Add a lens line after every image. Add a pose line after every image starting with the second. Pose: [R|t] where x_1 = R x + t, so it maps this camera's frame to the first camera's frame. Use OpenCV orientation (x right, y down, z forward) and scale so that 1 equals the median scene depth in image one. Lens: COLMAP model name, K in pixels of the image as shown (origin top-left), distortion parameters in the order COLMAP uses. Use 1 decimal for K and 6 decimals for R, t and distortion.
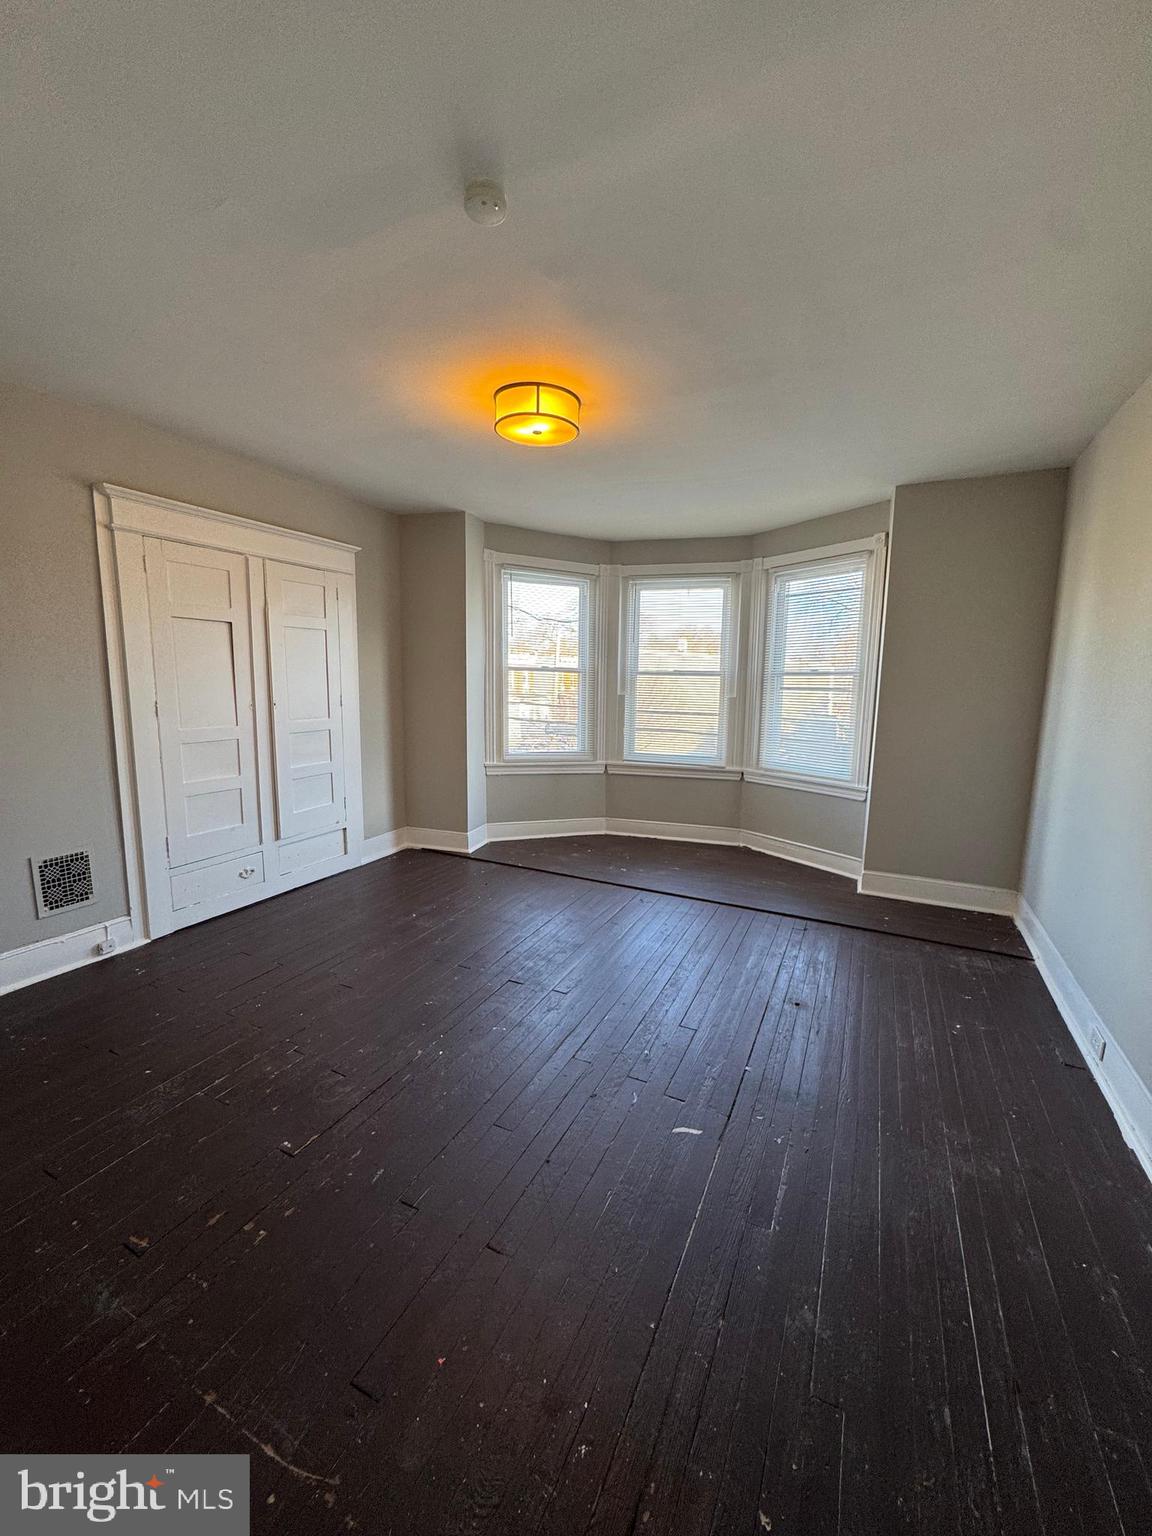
lens RADIAL K [[611.7, 0, 579.3], [0, 611.7, 760.7], [0, 0, 1]] dist [-0.002289, 0.000538]
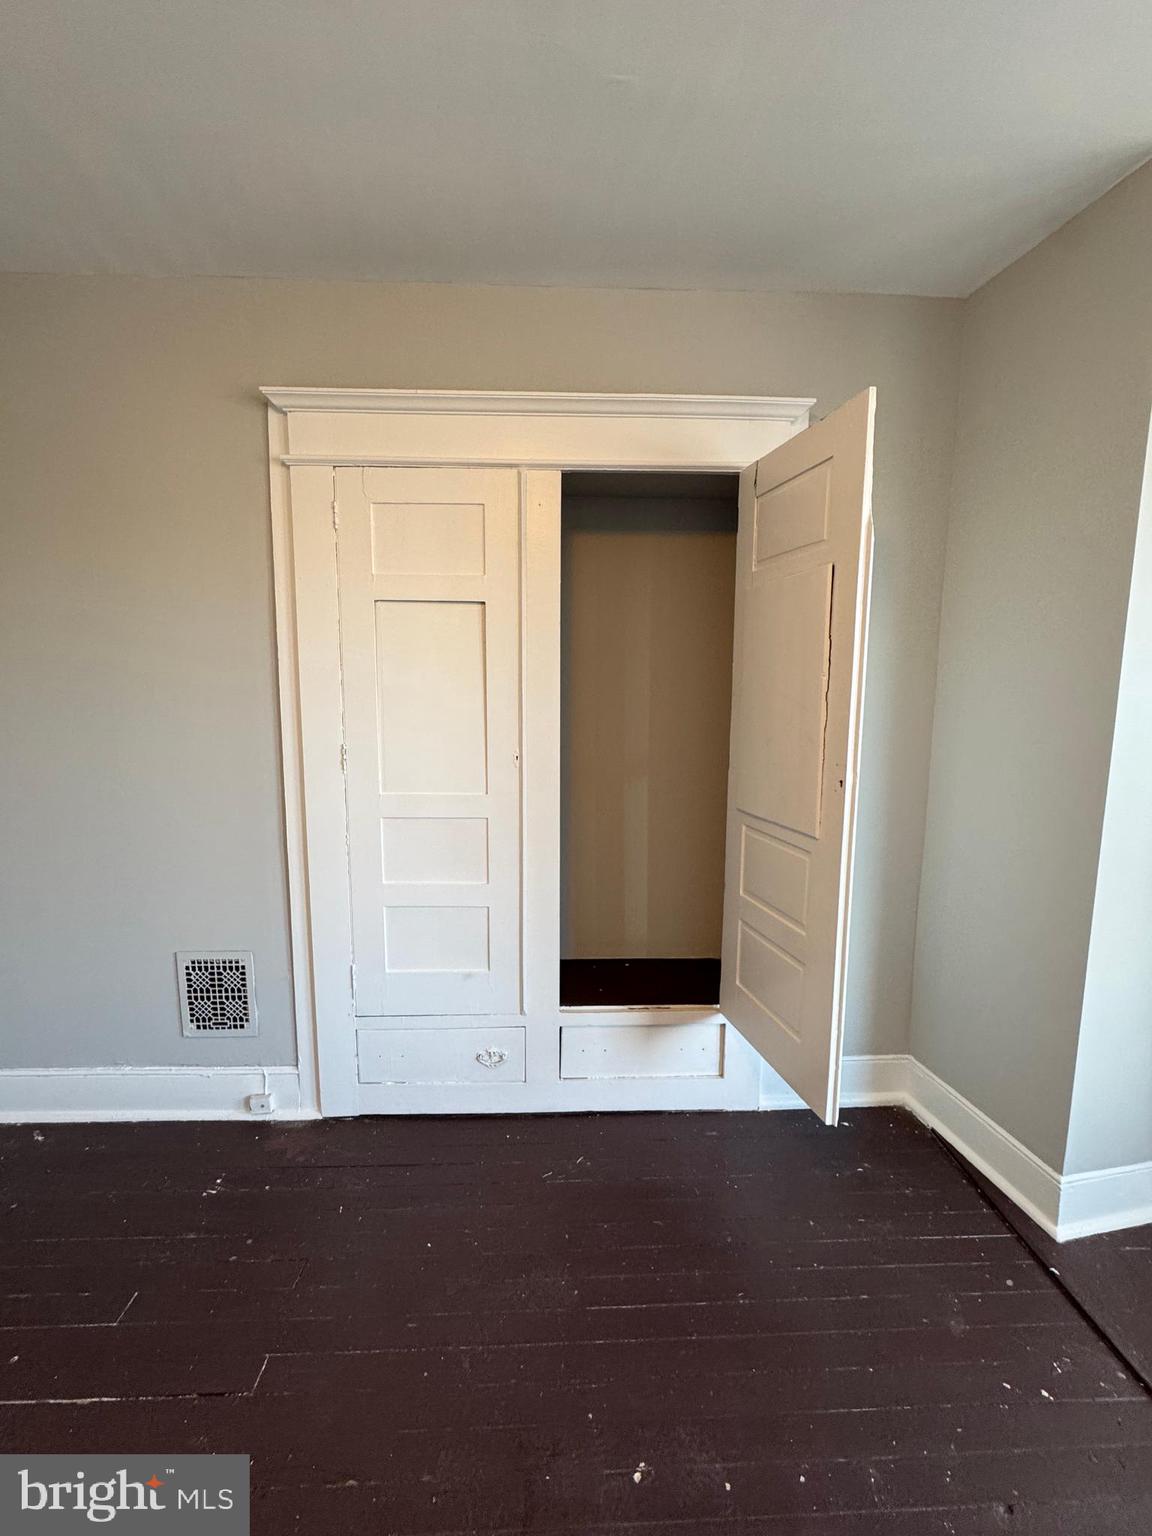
lens RADIAL K [[611.7, 0, 572.3], [0, 611.7, 771.4], [0, 0, 1]] dist [-0.002289, 0.000538]
pose [[0.463030, 0.096025, -0.881125, -0.056123], [-0.121262, 0.991630, 0.044345, -0.126296], [0.878008, 0.086314, 0.470799, 0.928186]]
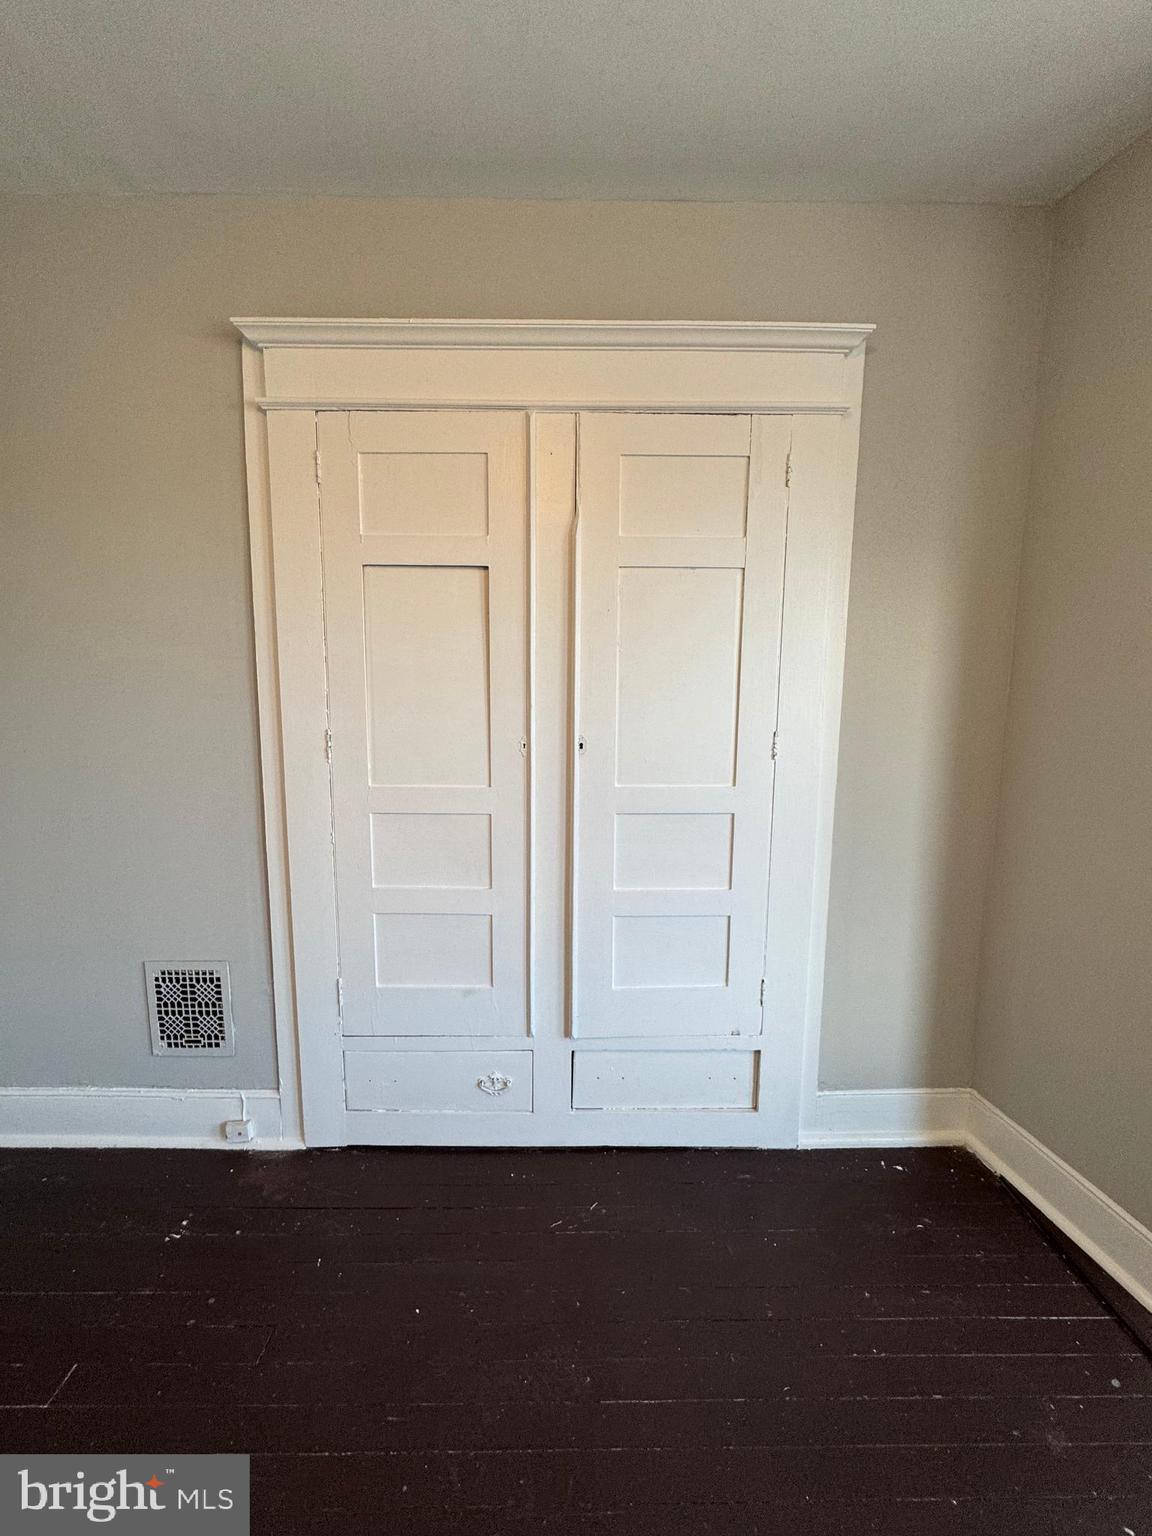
lens RADIAL K [[611.7, 0, 572.4], [0, 611.7, 771.3], [0, 0, 1]] dist [-0.002289, 0.000538]
pose [[0.439324, 0.101314, -0.892597, -0.123237], [-0.124741, 0.990874, 0.051073, -0.116386], [0.889626, 0.088906, 0.447952, 0.966164]]
